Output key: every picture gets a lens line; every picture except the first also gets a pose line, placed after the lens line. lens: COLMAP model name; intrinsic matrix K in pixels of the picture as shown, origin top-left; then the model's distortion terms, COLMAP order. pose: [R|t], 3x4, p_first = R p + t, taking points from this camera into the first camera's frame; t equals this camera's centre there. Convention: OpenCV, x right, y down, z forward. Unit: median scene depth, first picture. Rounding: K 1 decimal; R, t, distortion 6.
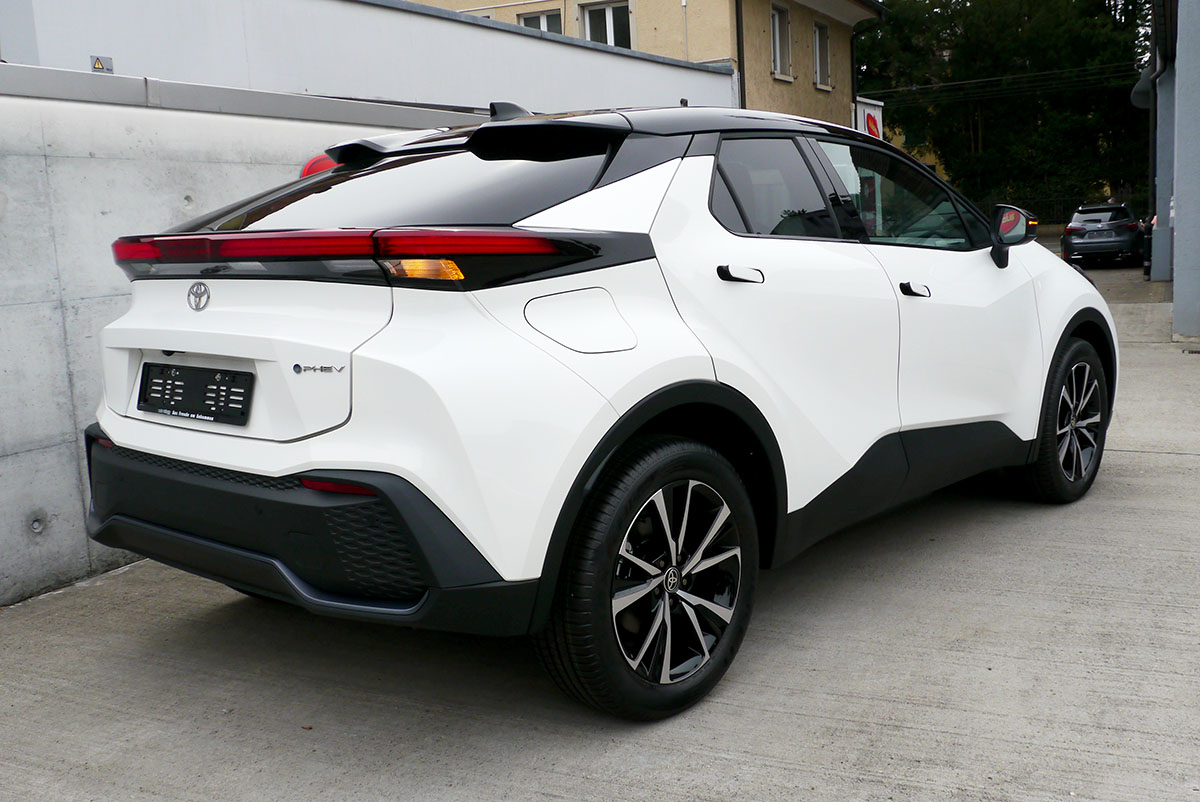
lens RADIAL K [[1118.9, 0, 600.0], [0, 1118.9, 401.0], [0, 0, 1]] dist [0.007845, -0.000083]
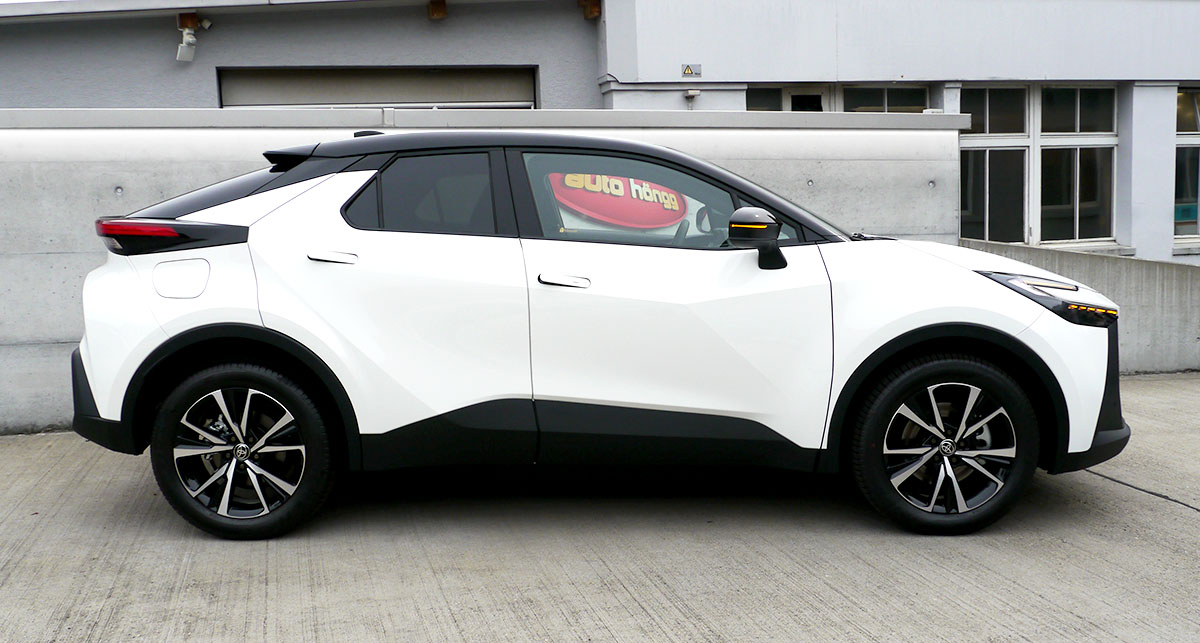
lens RADIAL K [[1049.2, 0, 600.0], [0, 1049.2, 321.5], [0, 0, 1]] dist [-0.010292, -0.005232]
pose [[0.672517, 0.119058, -0.730443, 1.390569], [-0.125563, 0.991022, 0.045926, -0.141457], [0.729353, 0.060830, 0.681428, 0.362565]]
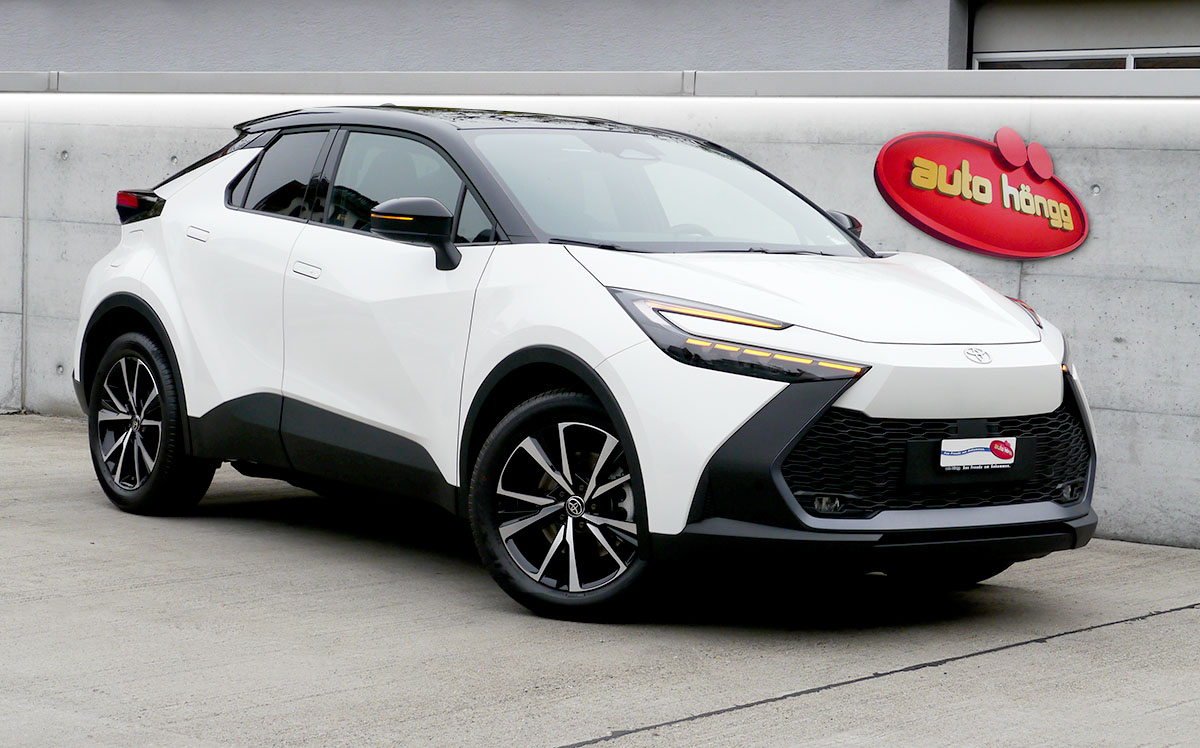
lens RADIAL K [[2294.7, 0, 600.1], [0, 2294.7, 296.5], [0, 0, 1]] dist [0.090861, -0.075193]
pose [[-0.109549, 0.076222, -0.991055, 3.046220], [-0.178348, 0.979367, 0.095037, -0.415057], [0.977850, 0.187164, -0.093695, 1.850150]]
